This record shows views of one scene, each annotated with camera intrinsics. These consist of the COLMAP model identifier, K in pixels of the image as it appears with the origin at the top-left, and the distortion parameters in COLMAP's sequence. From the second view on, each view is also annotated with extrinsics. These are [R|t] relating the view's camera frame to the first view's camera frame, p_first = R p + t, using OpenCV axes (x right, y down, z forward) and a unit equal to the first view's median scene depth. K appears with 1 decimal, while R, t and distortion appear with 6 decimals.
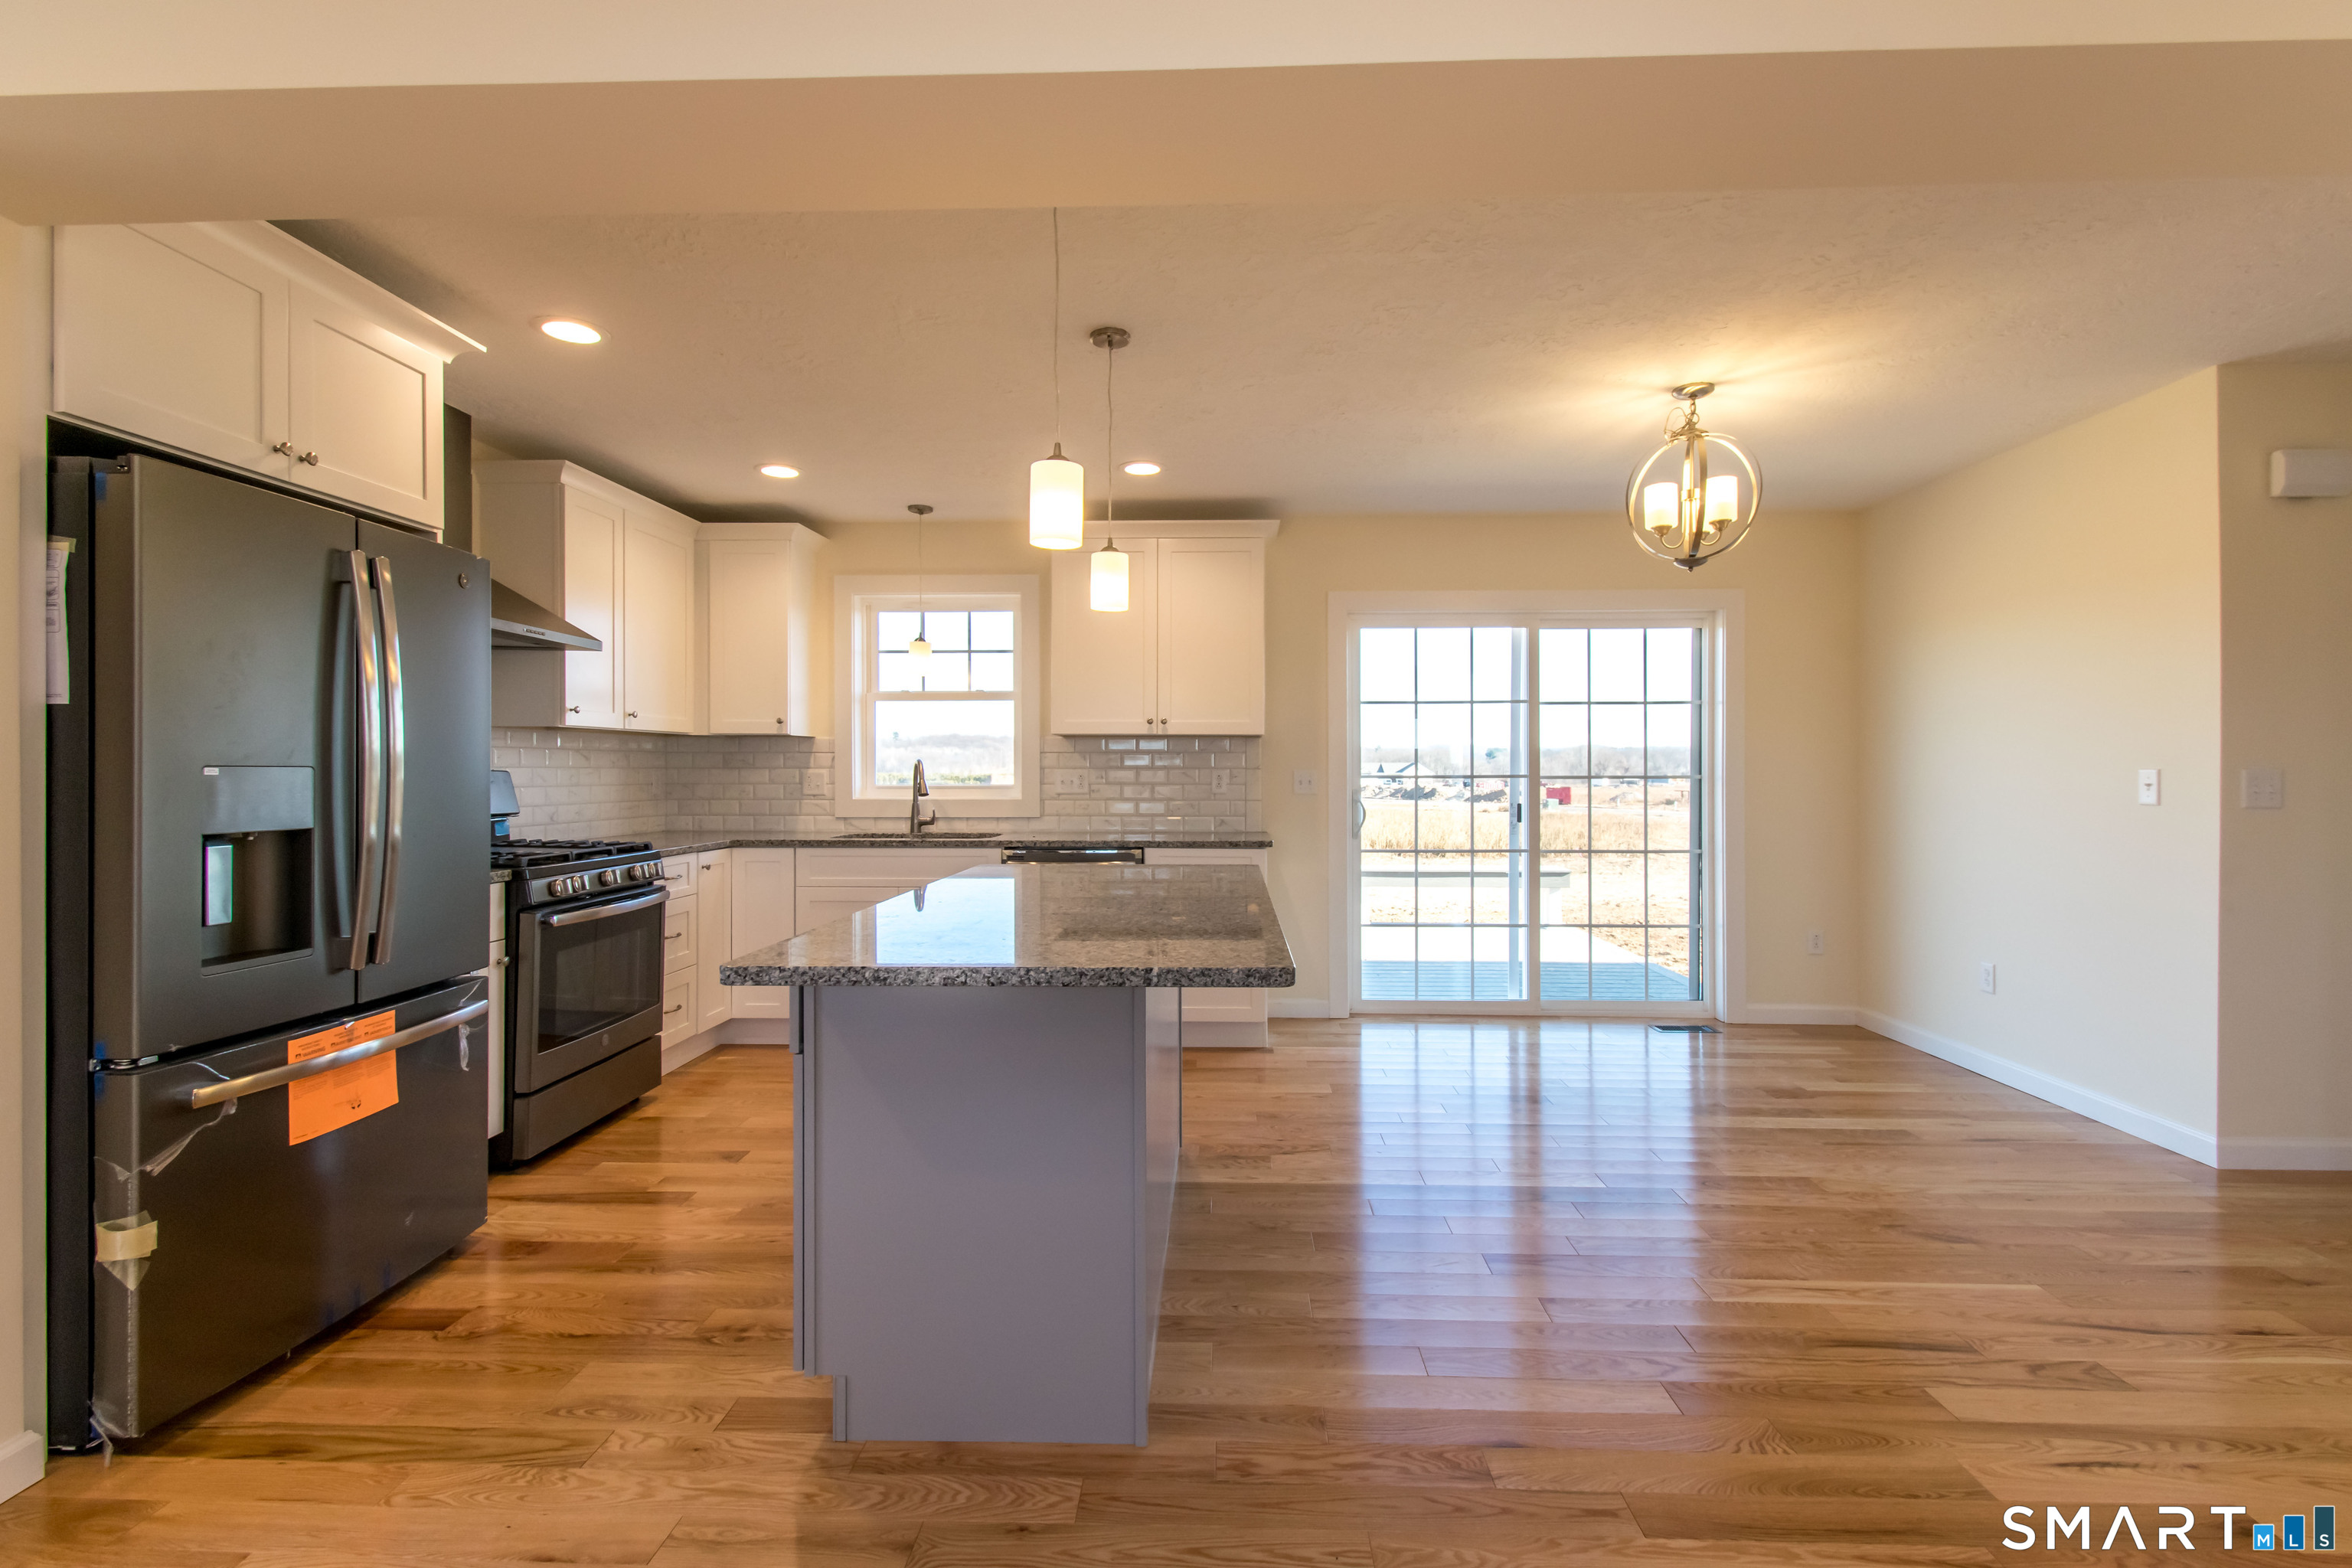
lens RADIAL K [[1076.2, 0, 1165.0], [0, 1076.2, 781.8], [0, 0, 1]] dist [0.012738, -0.002761]
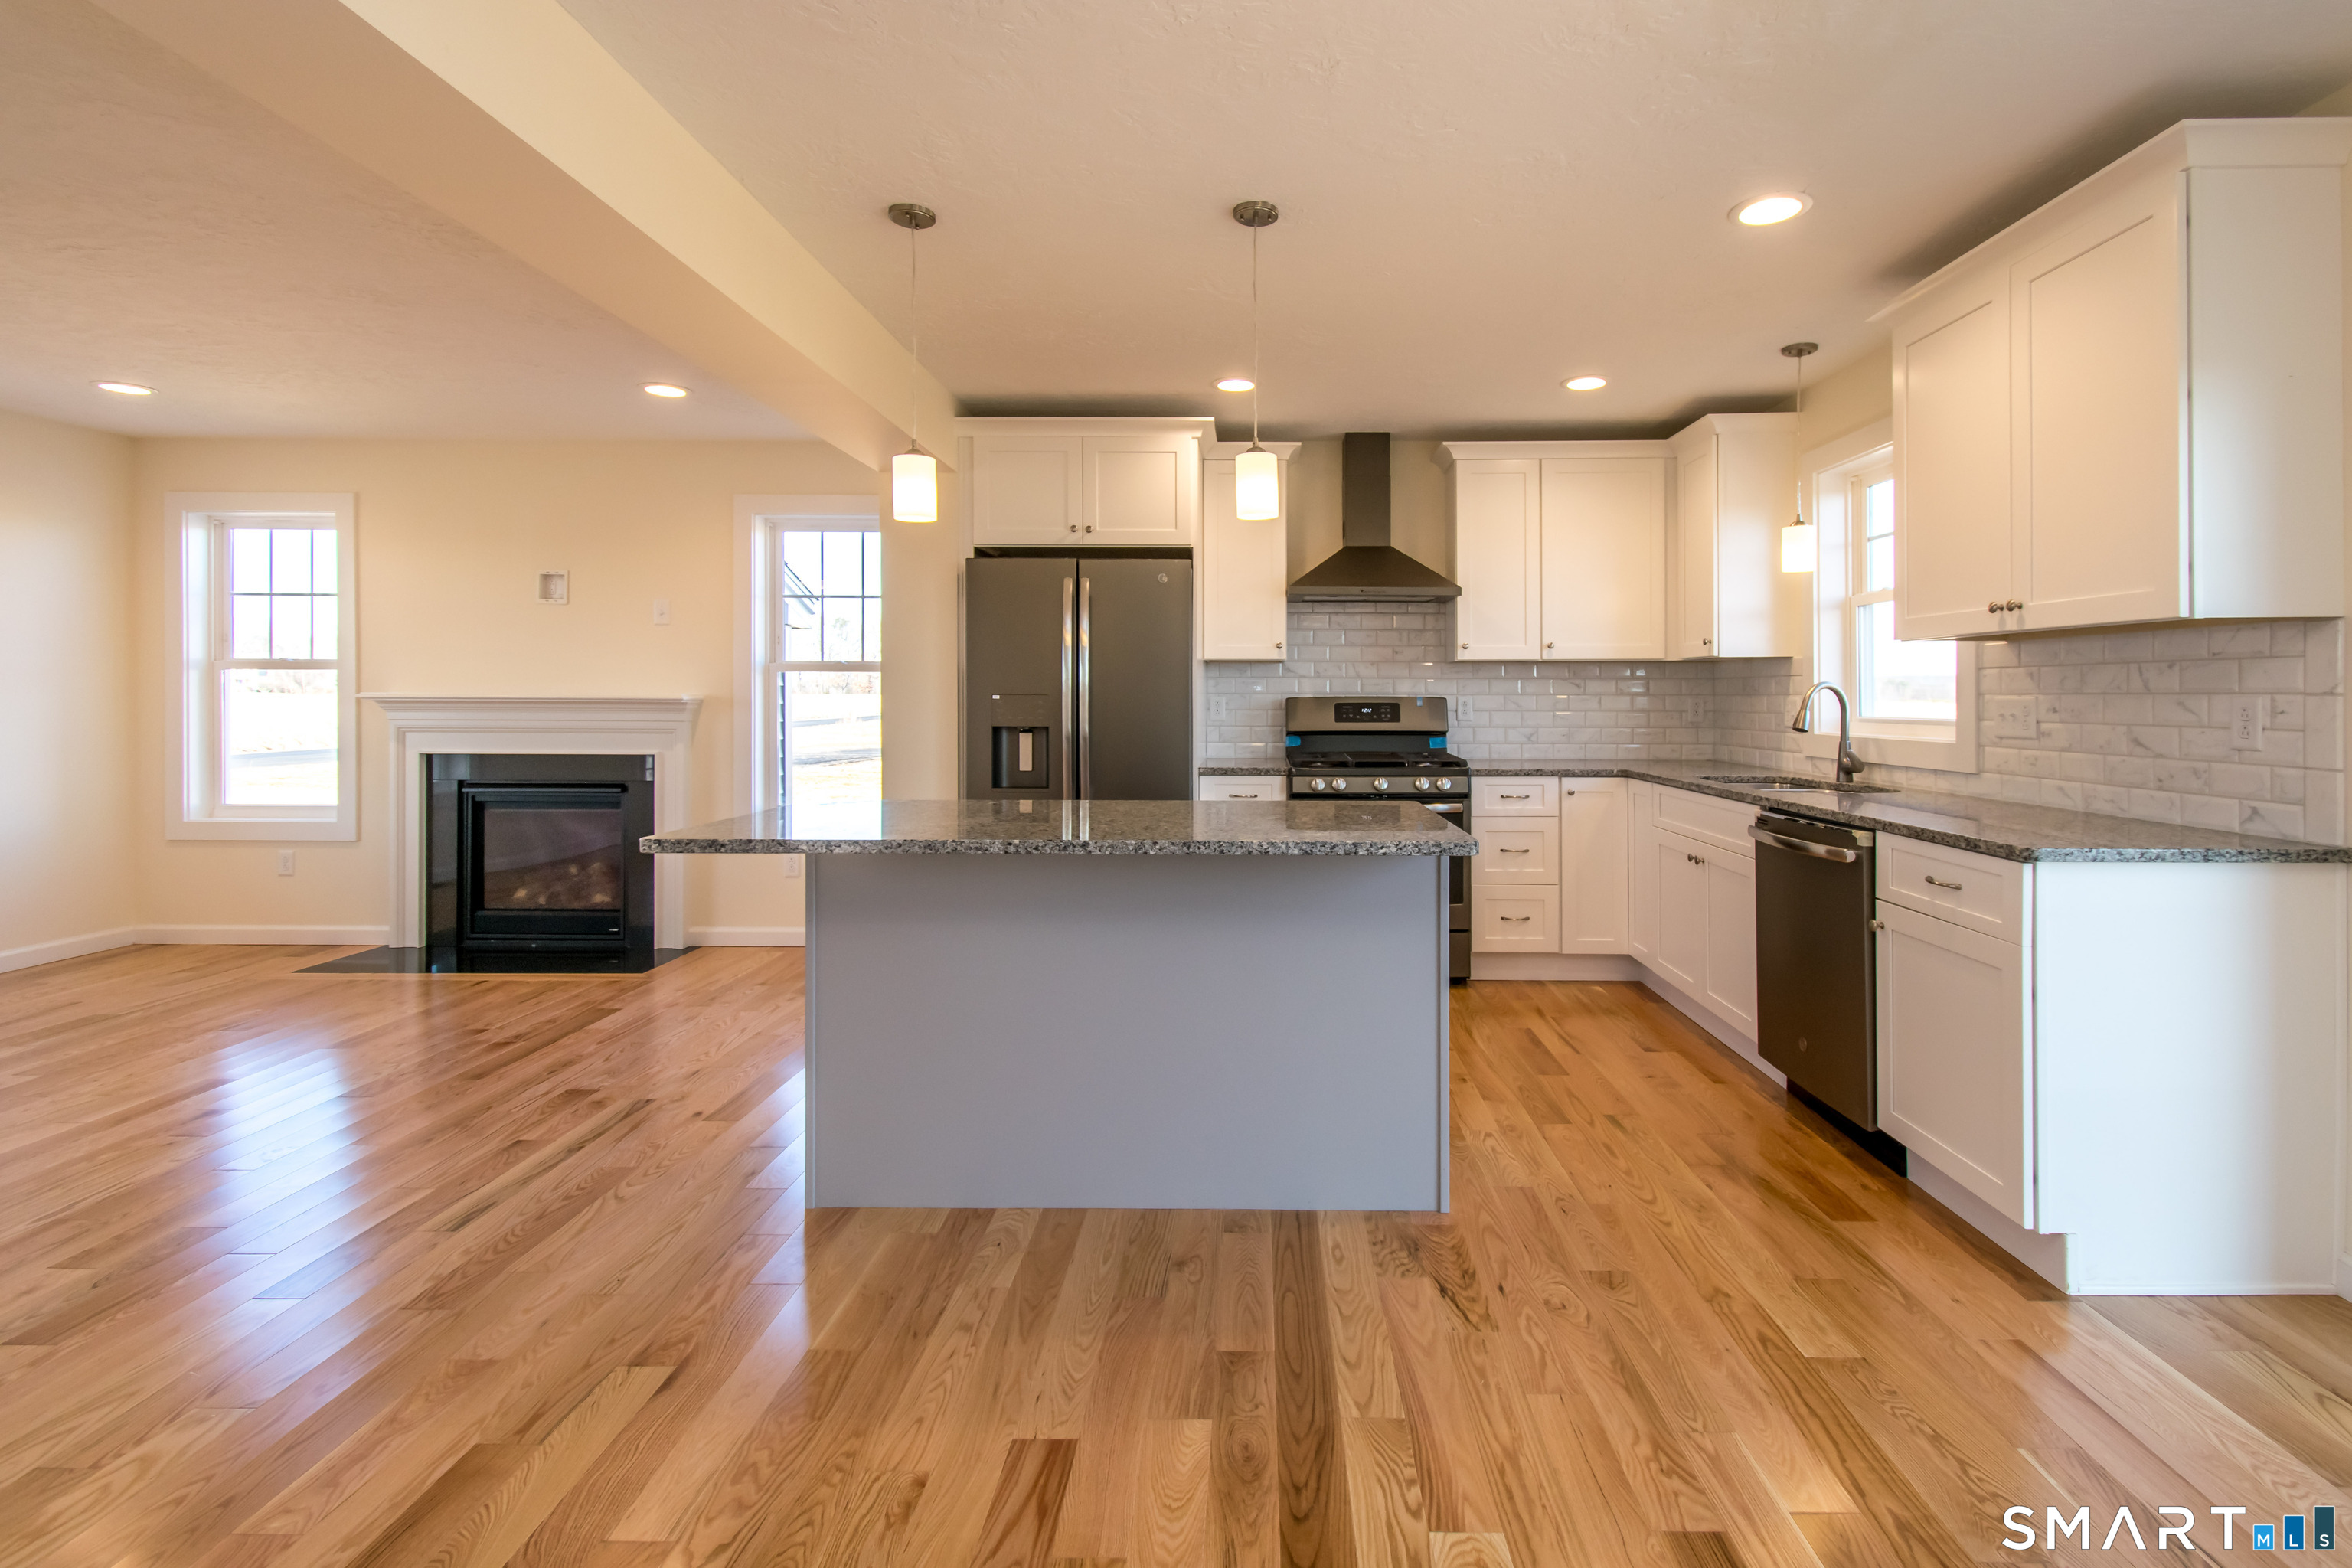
lens RADIAL K [[1076.2, 0, 1231.8], [0, 1076.2, 700.0], [0, 0, 1]] dist [0.012738, -0.002761]
pose [[0.016720, 0.002458, -0.999857, 0.529345], [-0.012006, 0.999925, 0.002257, -0.005697], [0.999788, 0.011967, 0.016749, 0.603986]]
